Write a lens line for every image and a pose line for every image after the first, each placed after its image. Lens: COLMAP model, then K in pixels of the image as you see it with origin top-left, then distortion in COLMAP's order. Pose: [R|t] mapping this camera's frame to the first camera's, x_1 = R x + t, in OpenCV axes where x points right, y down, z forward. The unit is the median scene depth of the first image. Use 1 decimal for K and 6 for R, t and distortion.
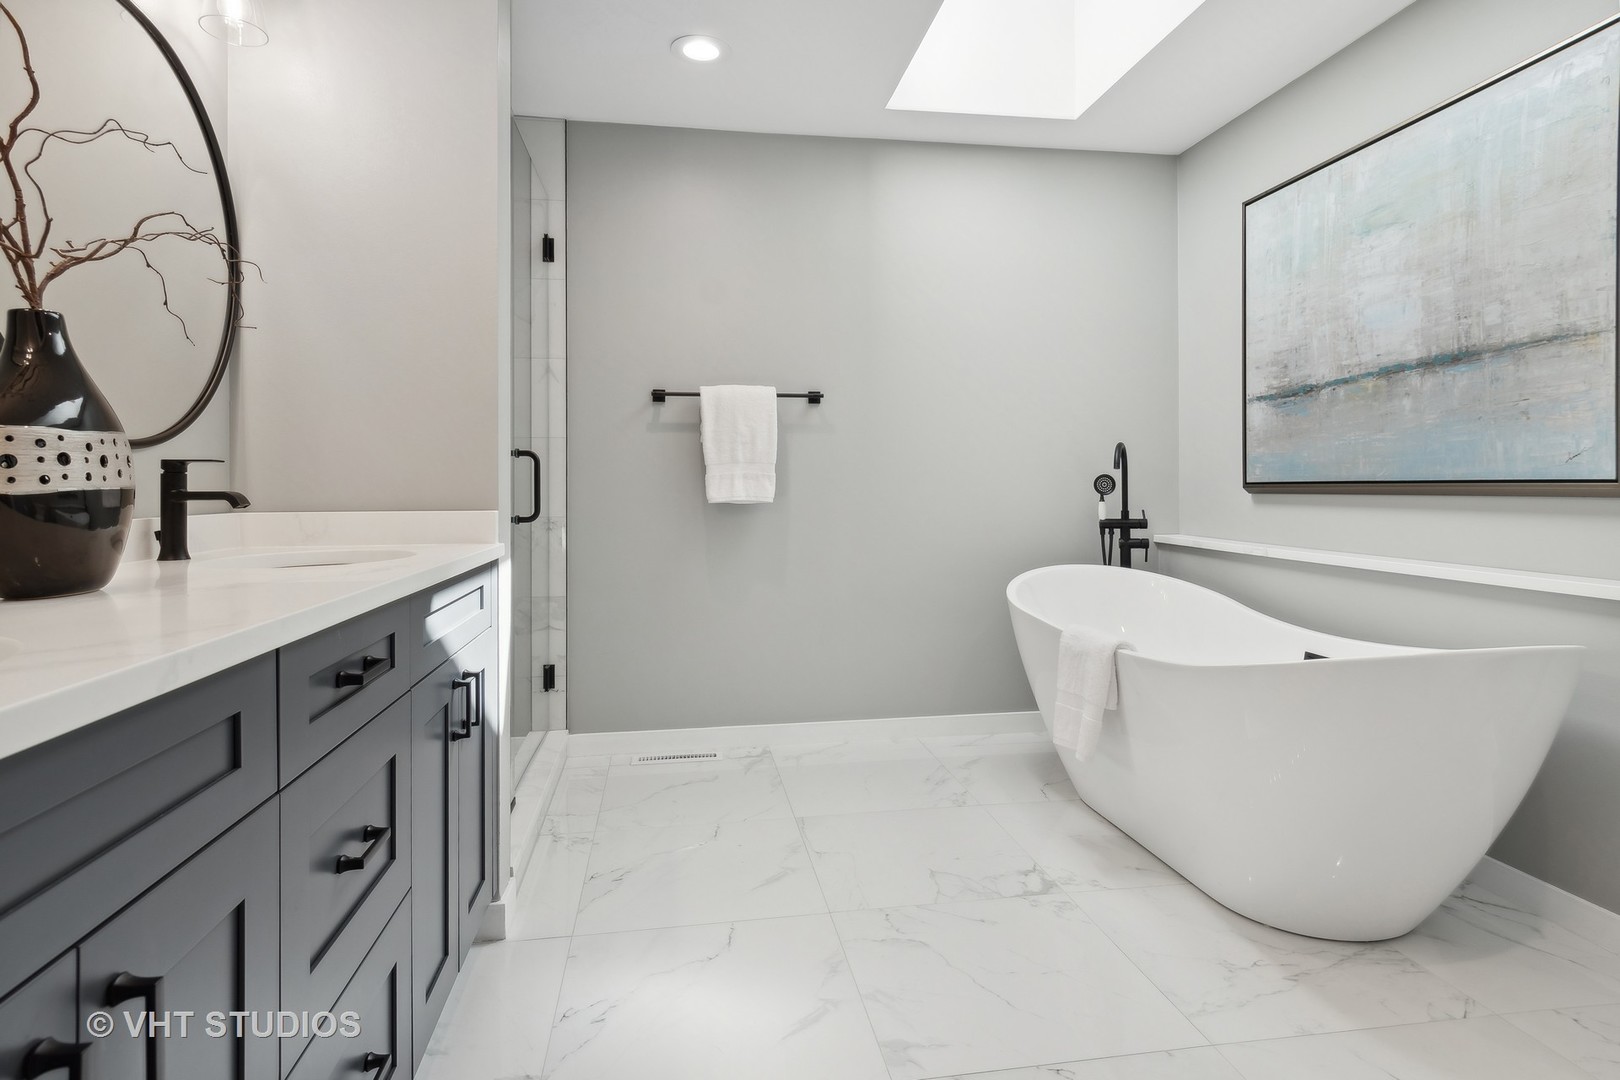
lens RADIAL K [[856.9, 0, 815.5], [0, 856.9, 494.8], [0, 0, 1]] dist [0.002760, -0.001422]
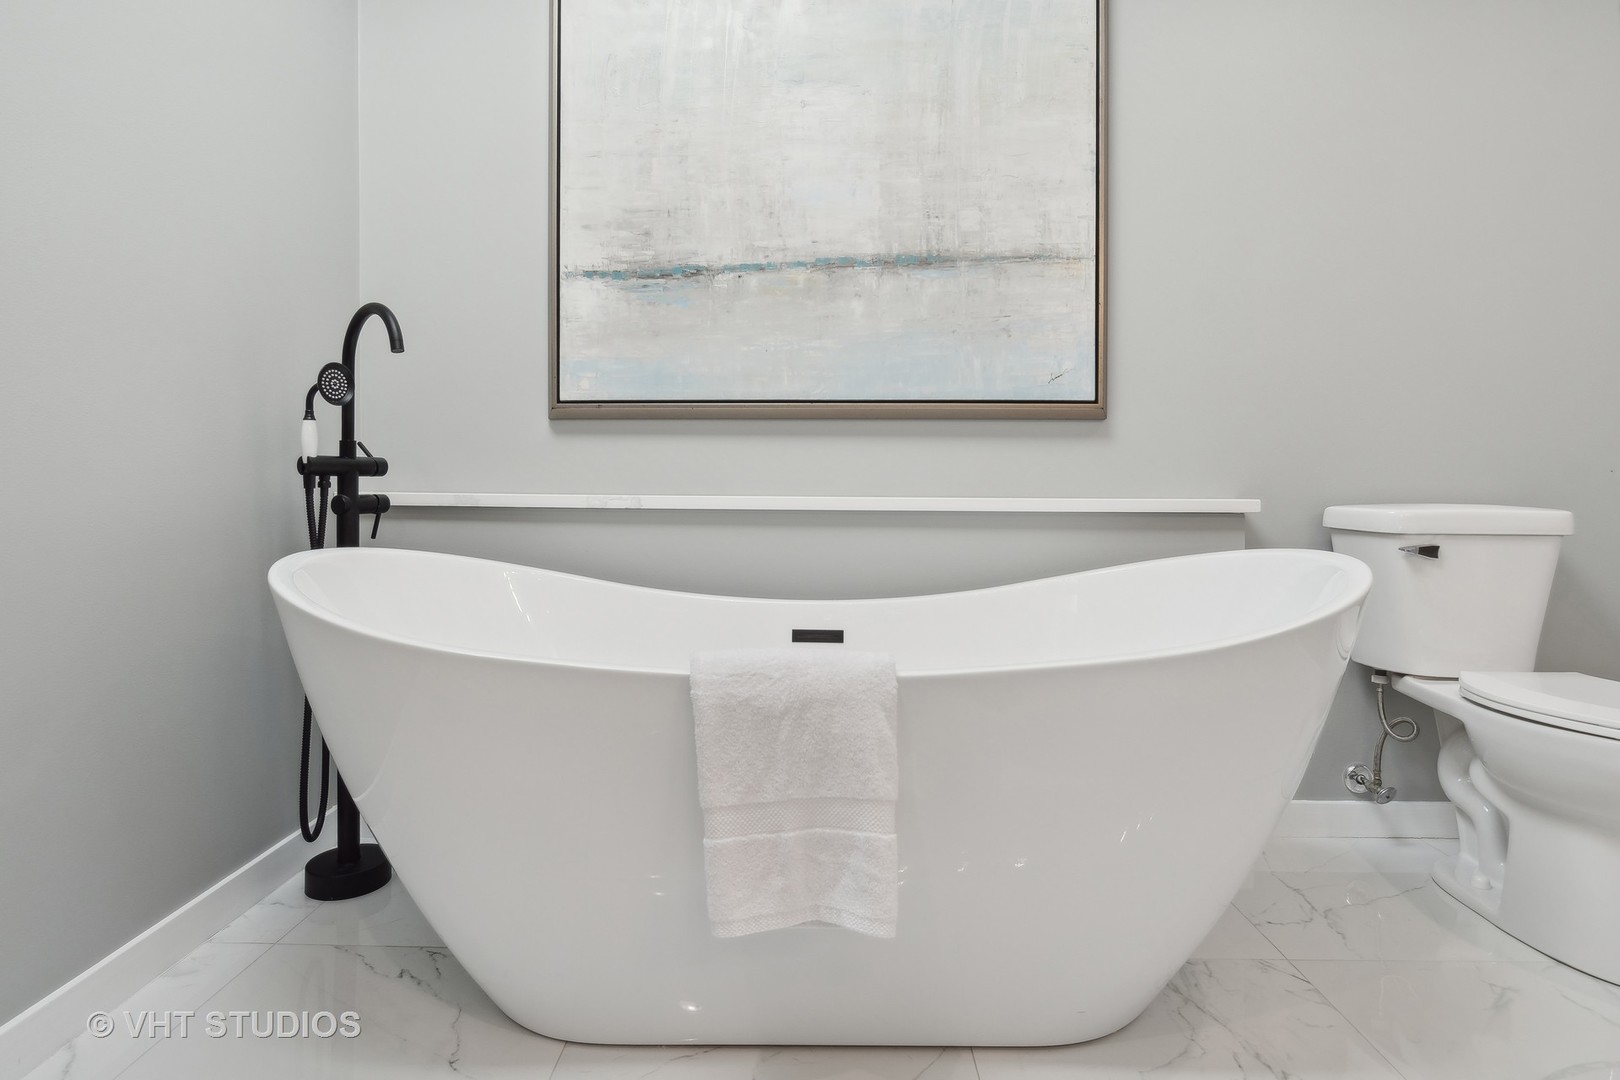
lens RADIAL K [[856.9, 0, 790.6], [0, 856.9, 487.5], [0, 0, 1]] dist [0.002760, -0.001422]
pose [[0.183974, -0.004988, 0.982919, -0.129913], [0.005055, 0.999979, 0.004128, 0.061548], [-0.982918, 0.004210, 0.183995, 0.868653]]
